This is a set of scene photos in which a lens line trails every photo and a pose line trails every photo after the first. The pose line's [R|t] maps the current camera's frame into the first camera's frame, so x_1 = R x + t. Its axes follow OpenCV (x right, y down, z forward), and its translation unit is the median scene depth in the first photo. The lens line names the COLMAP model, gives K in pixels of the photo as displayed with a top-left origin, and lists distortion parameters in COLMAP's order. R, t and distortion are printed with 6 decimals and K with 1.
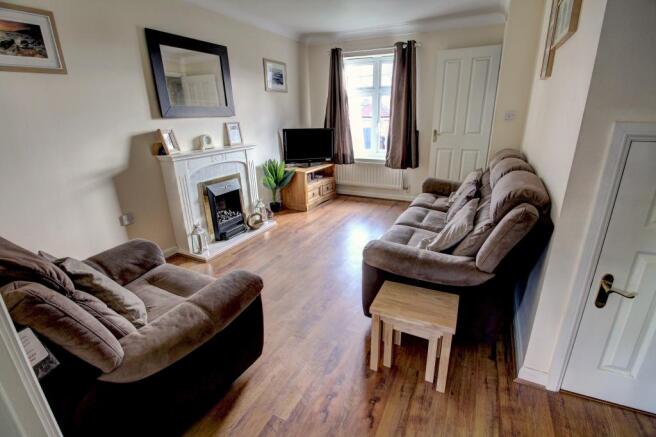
lens RADIAL K [[308.2, 0, 332.6], [0, 308.2, 217.6], [0, 0, 1]] dist [-0.012724, -0.004776]
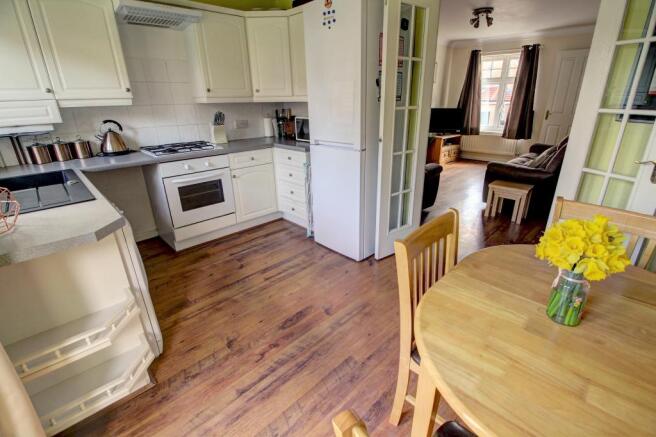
lens RADIAL K [[308.2, 0, 329.8], [0, 308.2, 220.8], [0, 0, 1]] dist [-0.012724, -0.004776]
pose [[0.944886, 0.118801, -0.305085, -0.097373], [-0.099442, 0.991959, 0.078288, 0.175667], [0.311933, -0.043635, 0.949102, -0.559076]]
